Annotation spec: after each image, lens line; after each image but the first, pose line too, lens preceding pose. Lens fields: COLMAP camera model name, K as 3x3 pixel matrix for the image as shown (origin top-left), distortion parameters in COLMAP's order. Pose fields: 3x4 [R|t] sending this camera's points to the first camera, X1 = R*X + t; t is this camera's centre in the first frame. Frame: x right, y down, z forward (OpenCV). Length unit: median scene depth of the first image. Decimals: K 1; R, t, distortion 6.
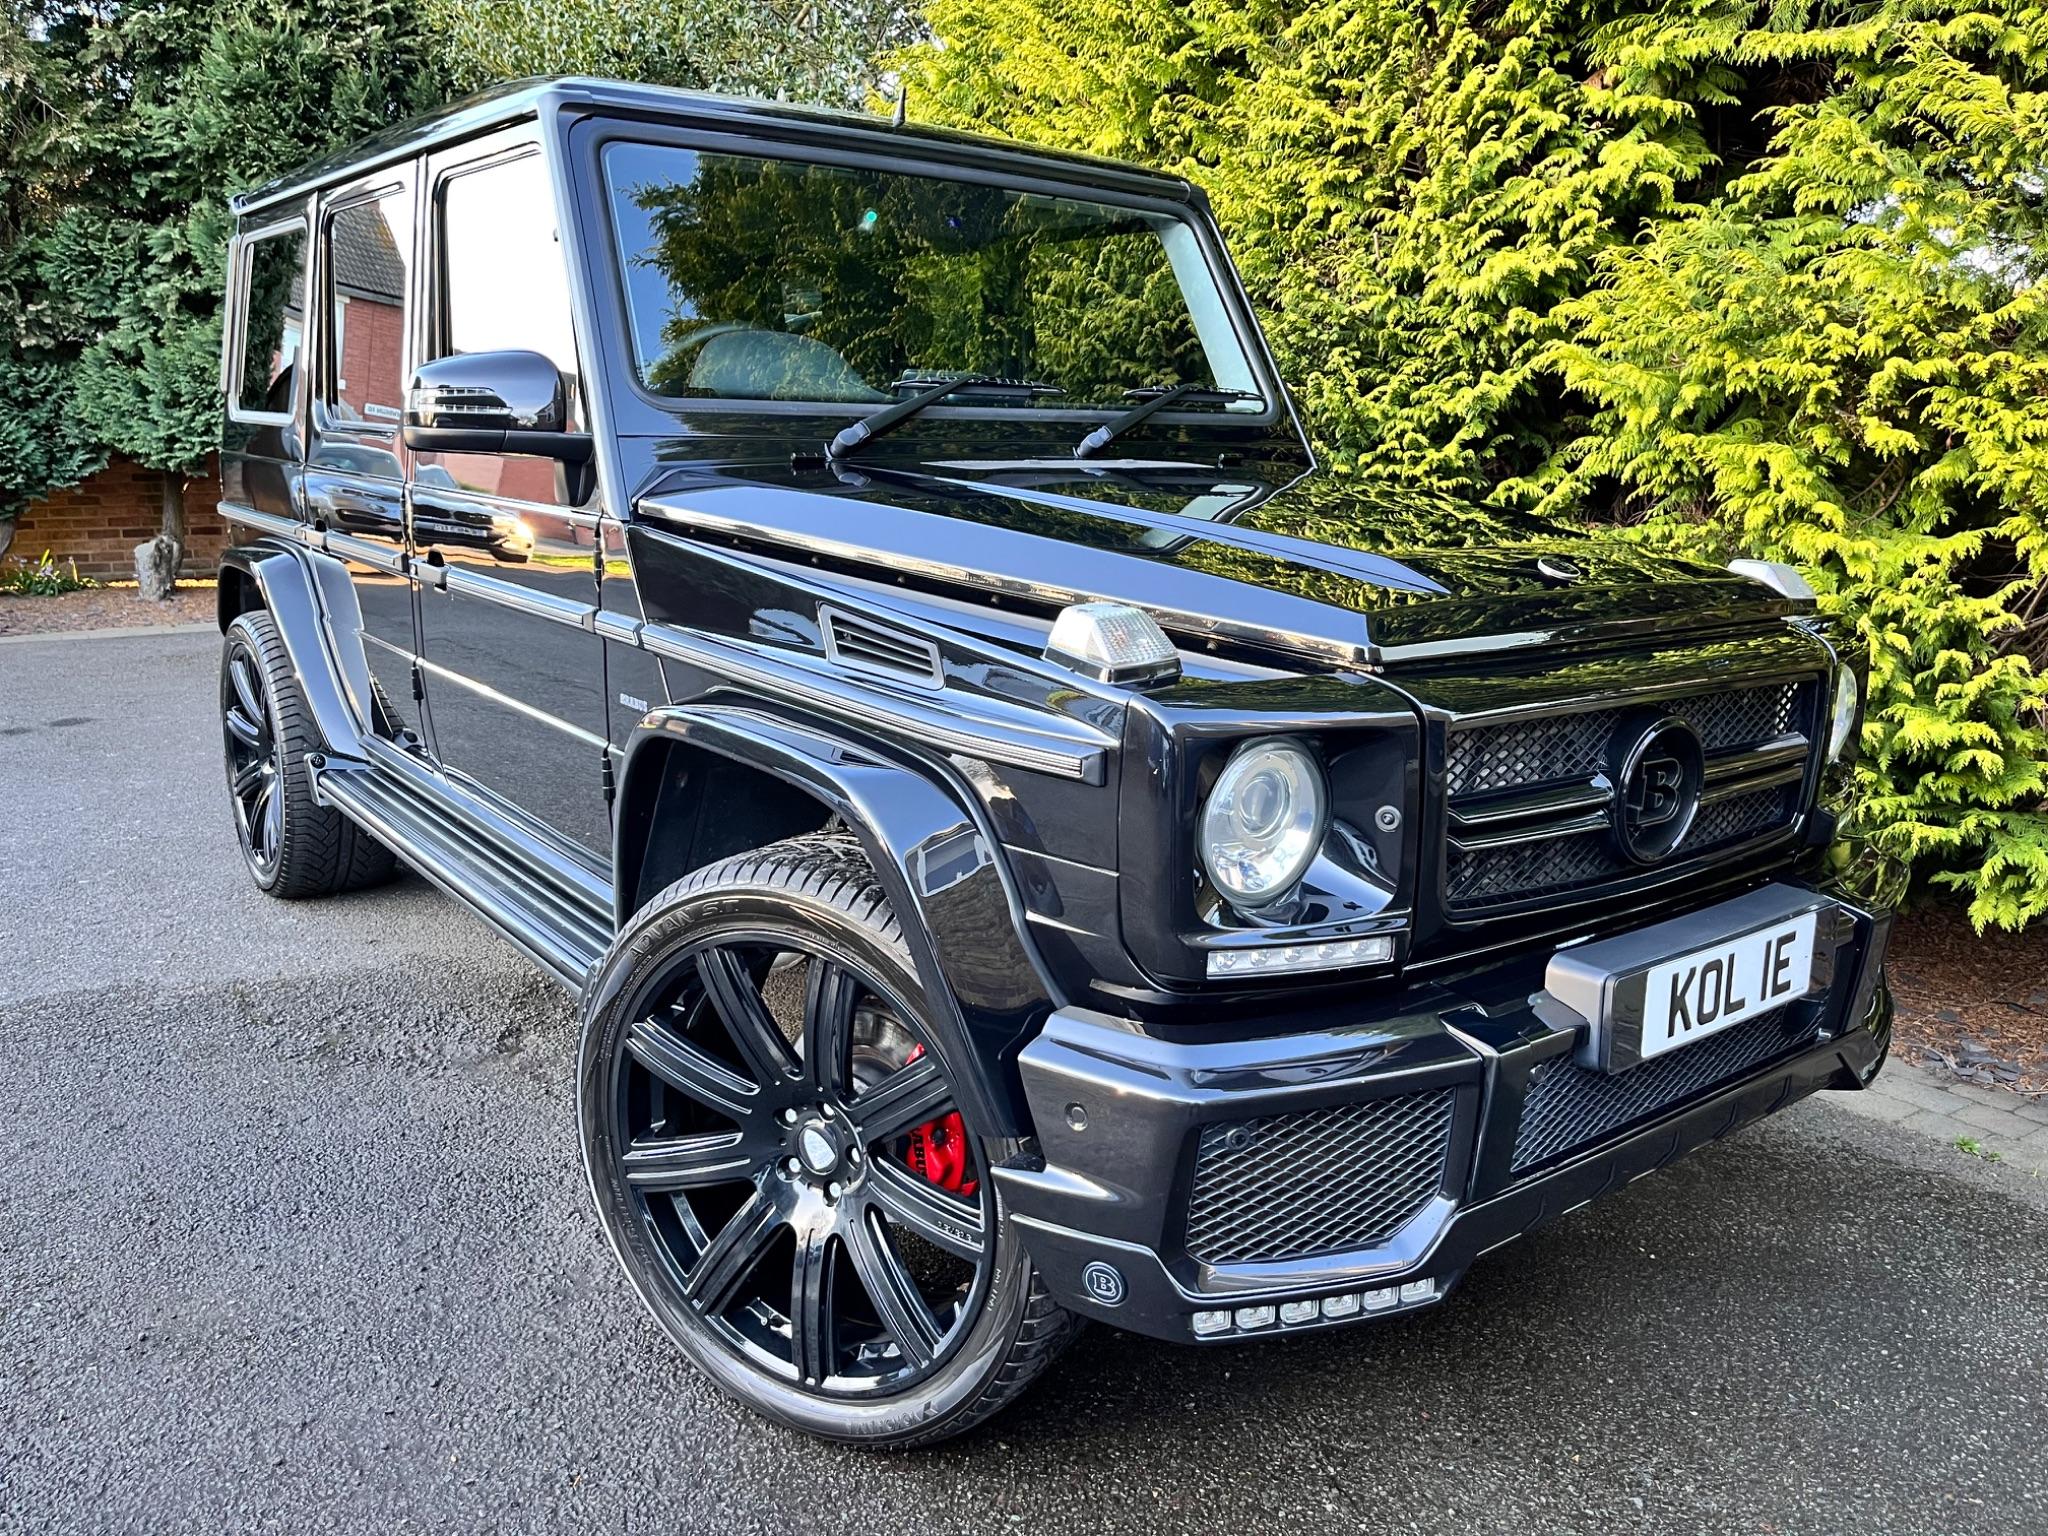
lens RADIAL K [[1543.9, 0, 1037.2], [0, 1543.9, 772.5], [0, 0, 1]] dist [0.092104, -0.142660]
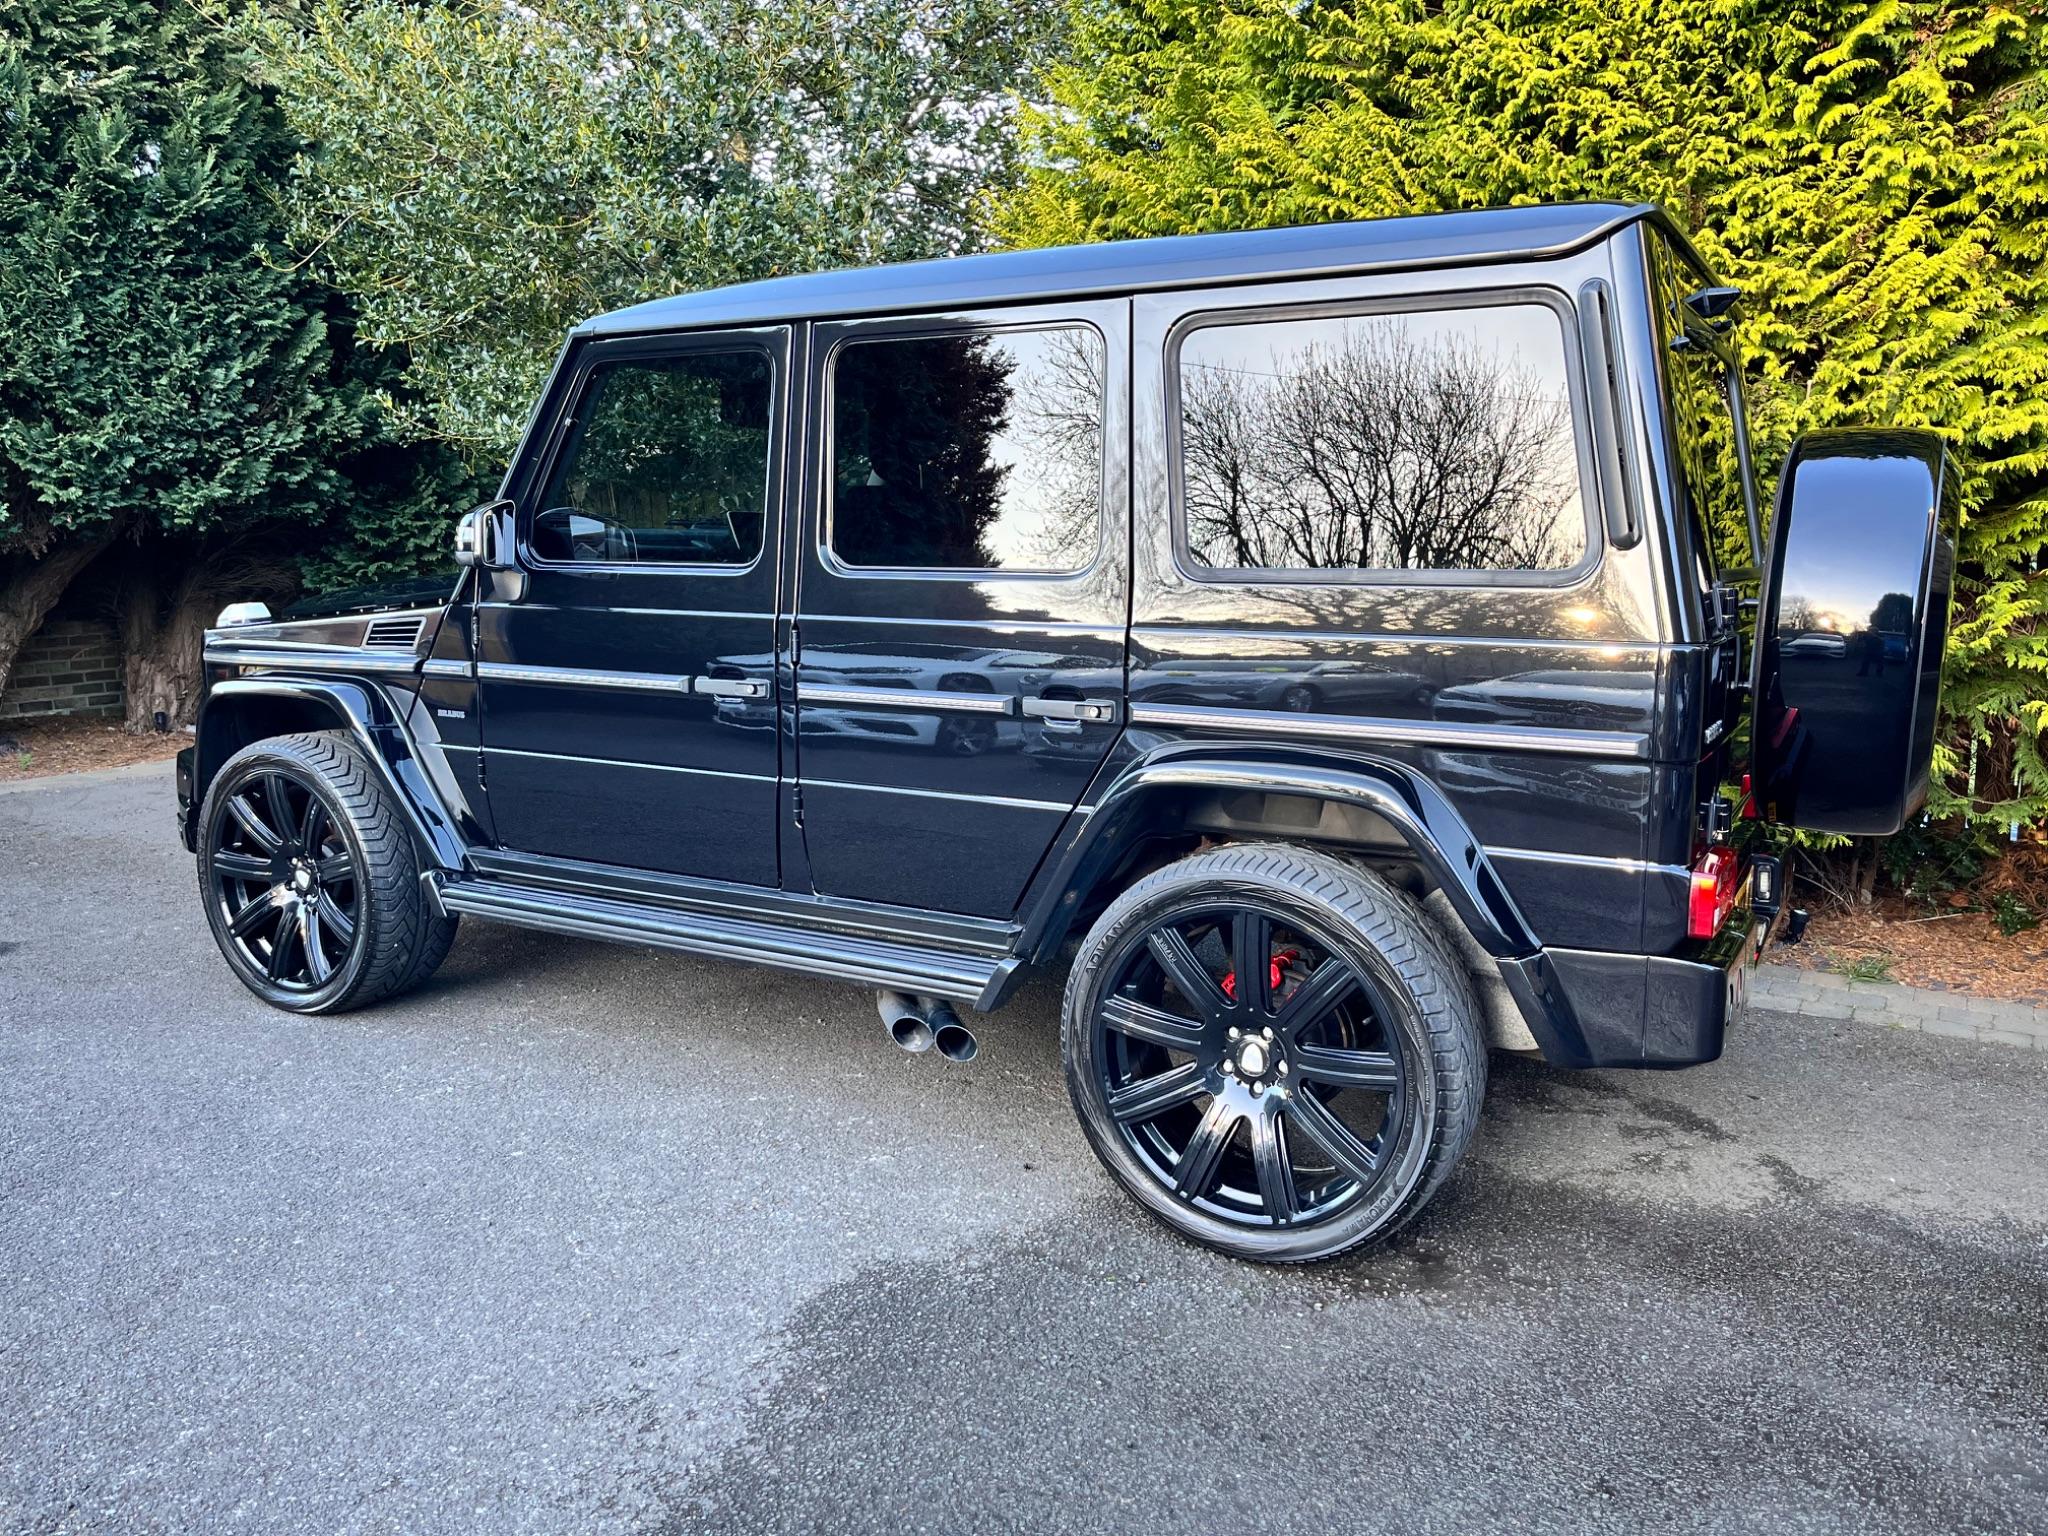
lens RADIAL K [[1542.5, 0, 1035.8], [0, 1542.5, 759.4], [0, 0, 1]] dist [0.087337, -0.129160]
pose [[0.921426, -0.066467, 0.382827, -0.746543], [0.089571, 0.995059, -0.042825, -0.078289], [-0.378089, 0.073750, 0.922827, 0.197744]]
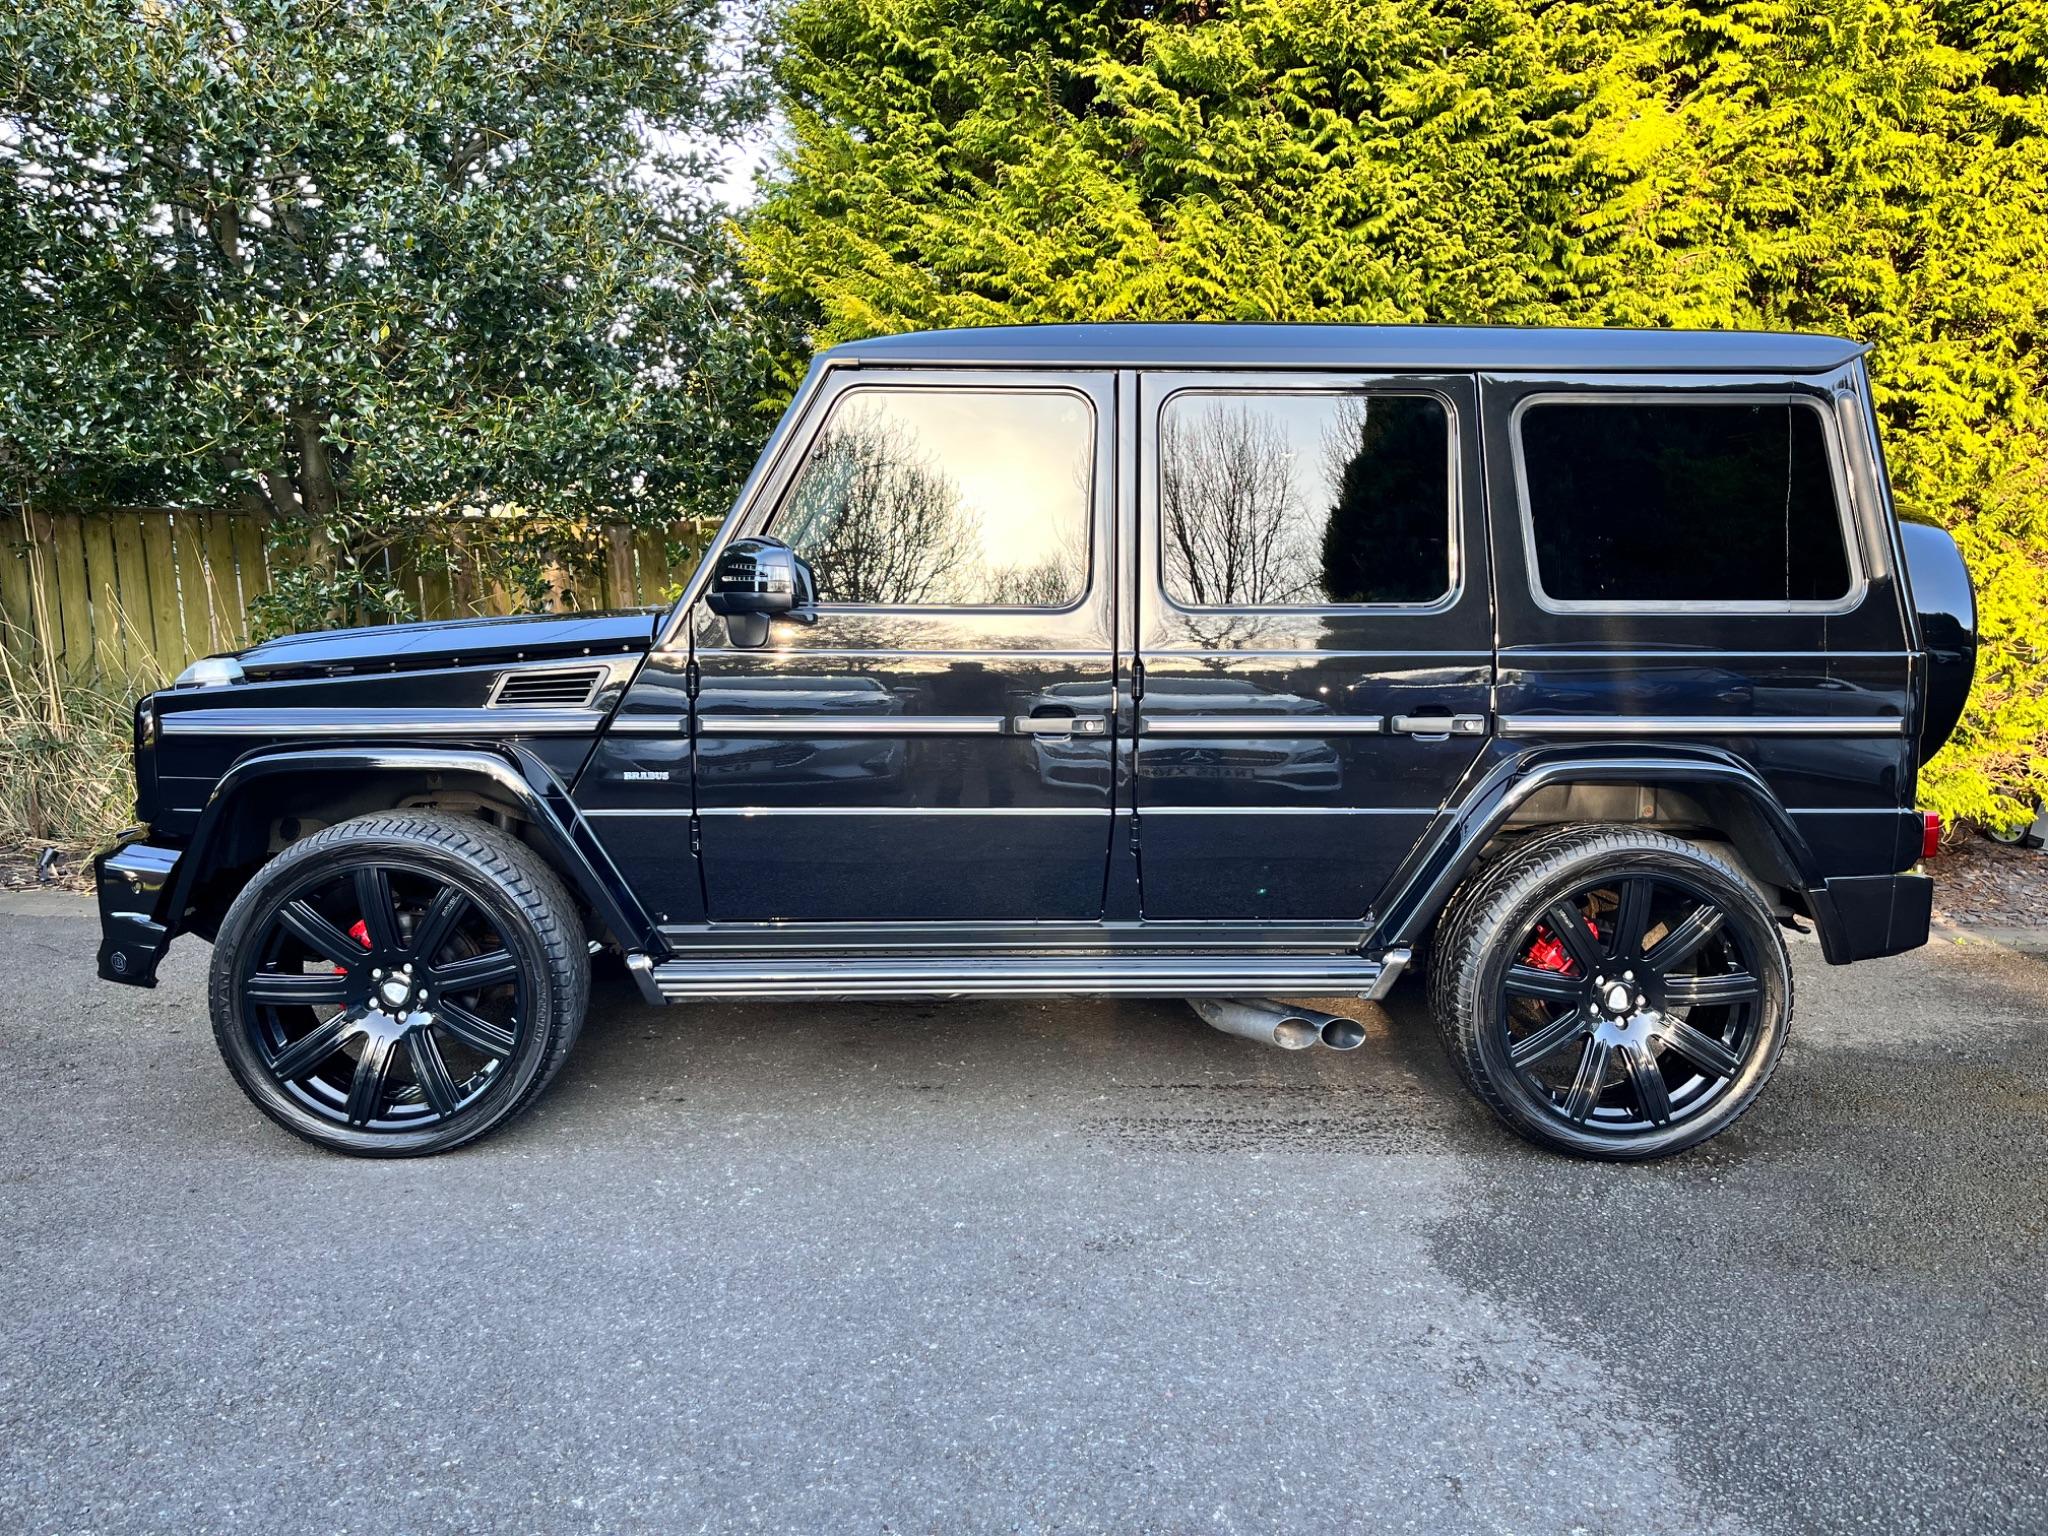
lens RADIAL K [[1545.8, 0, 1029.4], [0, 1545.8, 767.5], [0, 0, 1]] dist [0.076122, -0.114503]
pose [[0.571276, -0.110512, 0.813284, -1.325319], [0.170963, 0.985181, 0.013781, -0.167360], [-0.802755, 0.131169, 0.581704, 0.591264]]
